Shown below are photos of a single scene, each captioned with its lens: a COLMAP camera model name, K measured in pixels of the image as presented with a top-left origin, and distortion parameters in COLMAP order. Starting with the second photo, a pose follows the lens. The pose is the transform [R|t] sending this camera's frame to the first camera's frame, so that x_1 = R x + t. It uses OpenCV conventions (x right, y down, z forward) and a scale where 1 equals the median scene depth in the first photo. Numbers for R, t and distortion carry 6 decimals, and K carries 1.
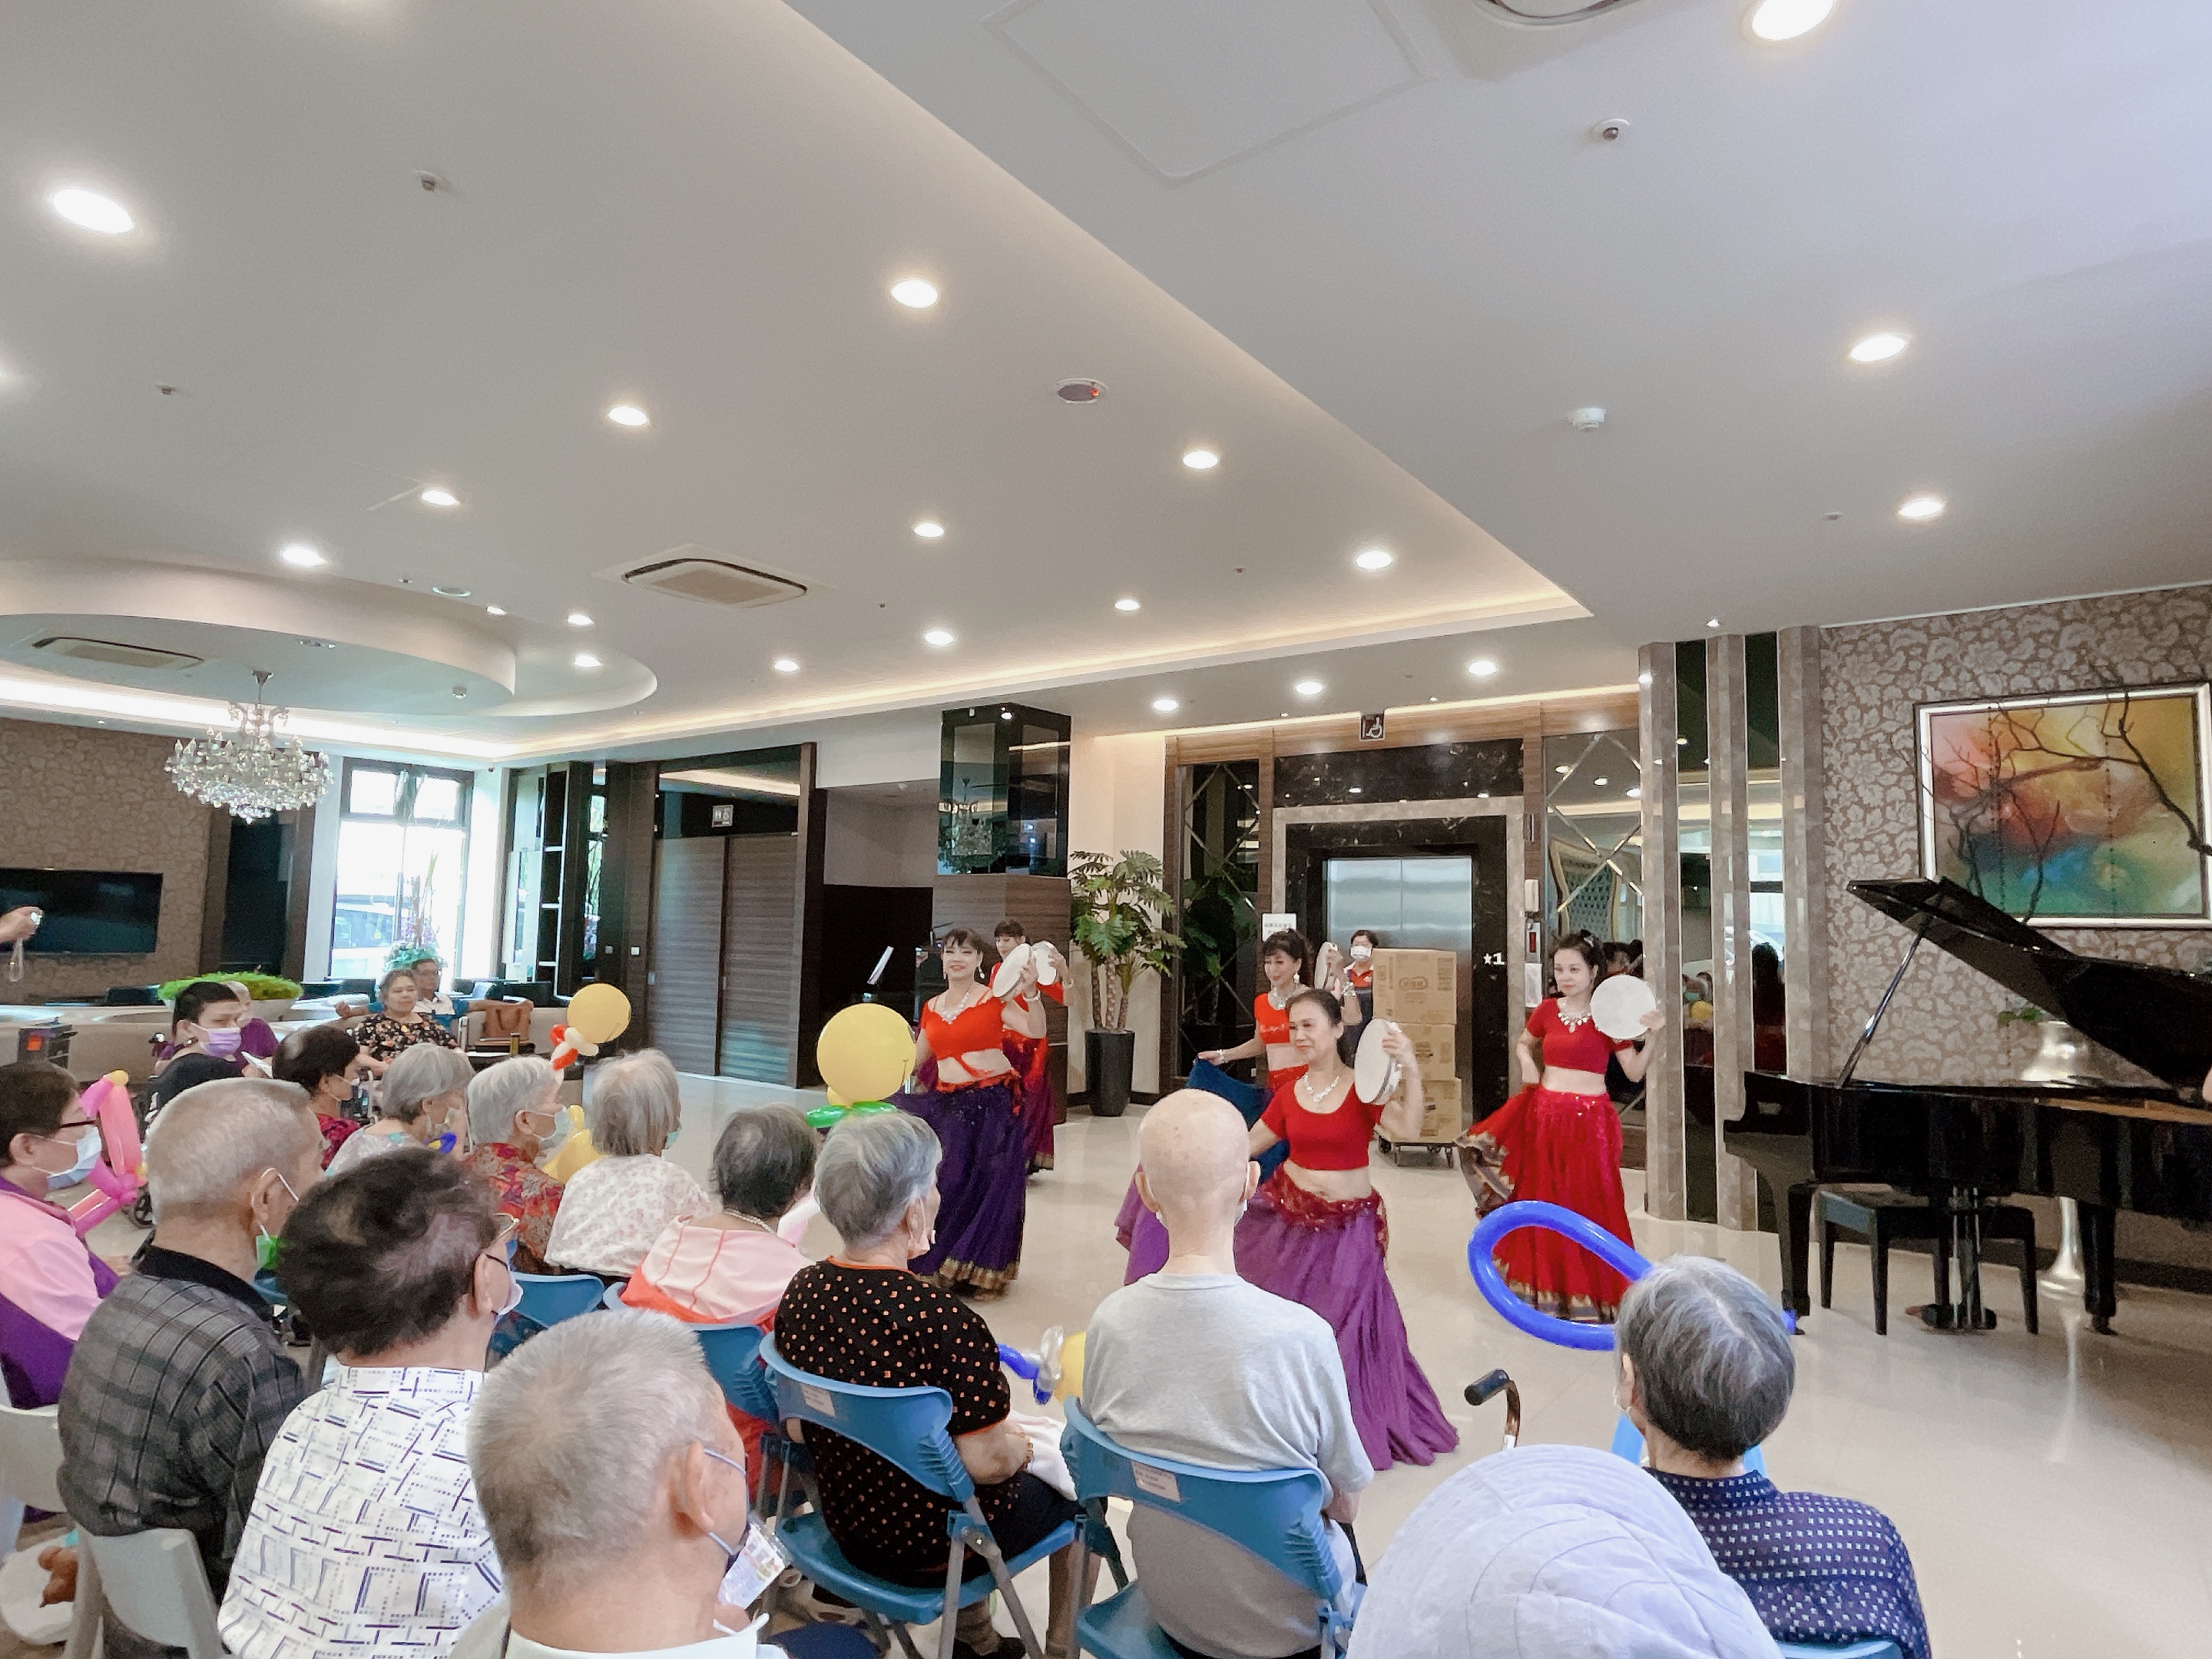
lens RADIAL K [[1218.8, 0, 1108.8], [0, 1218.8, 827.2], [0, 0, 1]] dist [-0.001901, -0.001732]
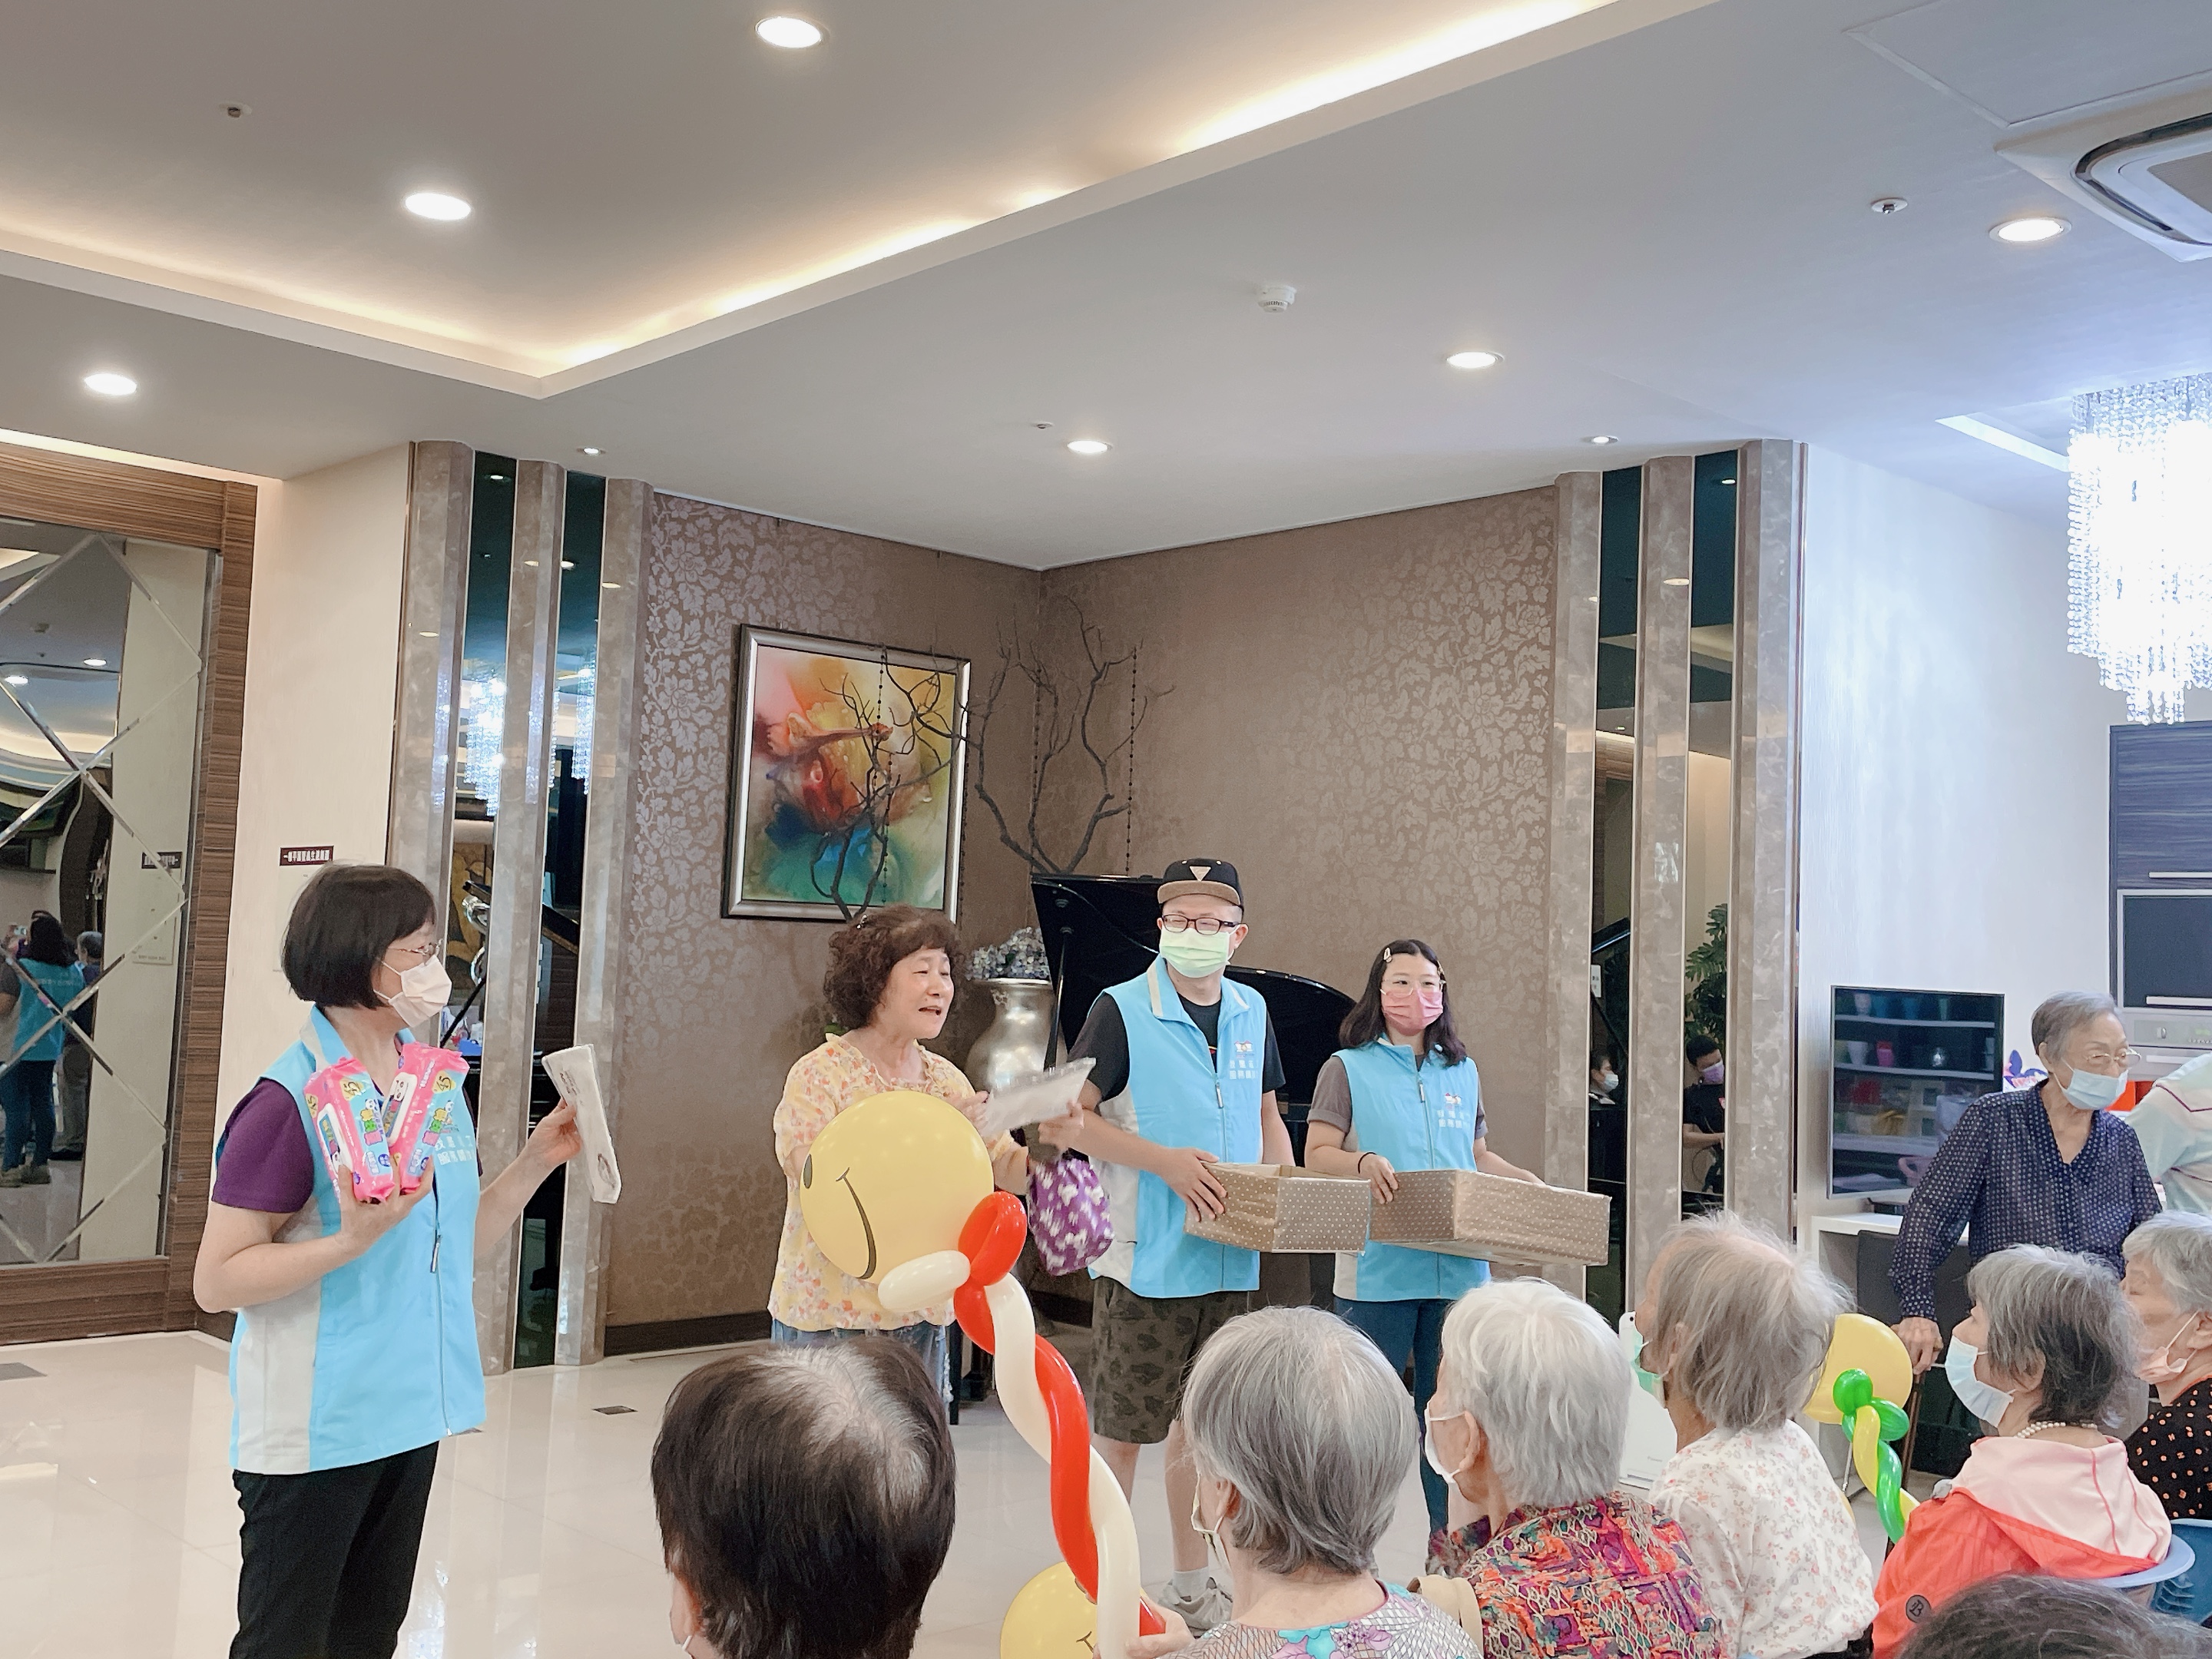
lens RADIAL K [[2182.0, 0, 1123.2], [0, 2182.0, 798.6], [0, 0, 1]] dist [0.149492, -0.327661]
pose [[0.162460, 0.063523, 0.984668, -0.447155], [-0.114409, 0.992407, -0.045146, 0.028795], [-0.980060, -0.105320, 0.168494, 0.364837]]
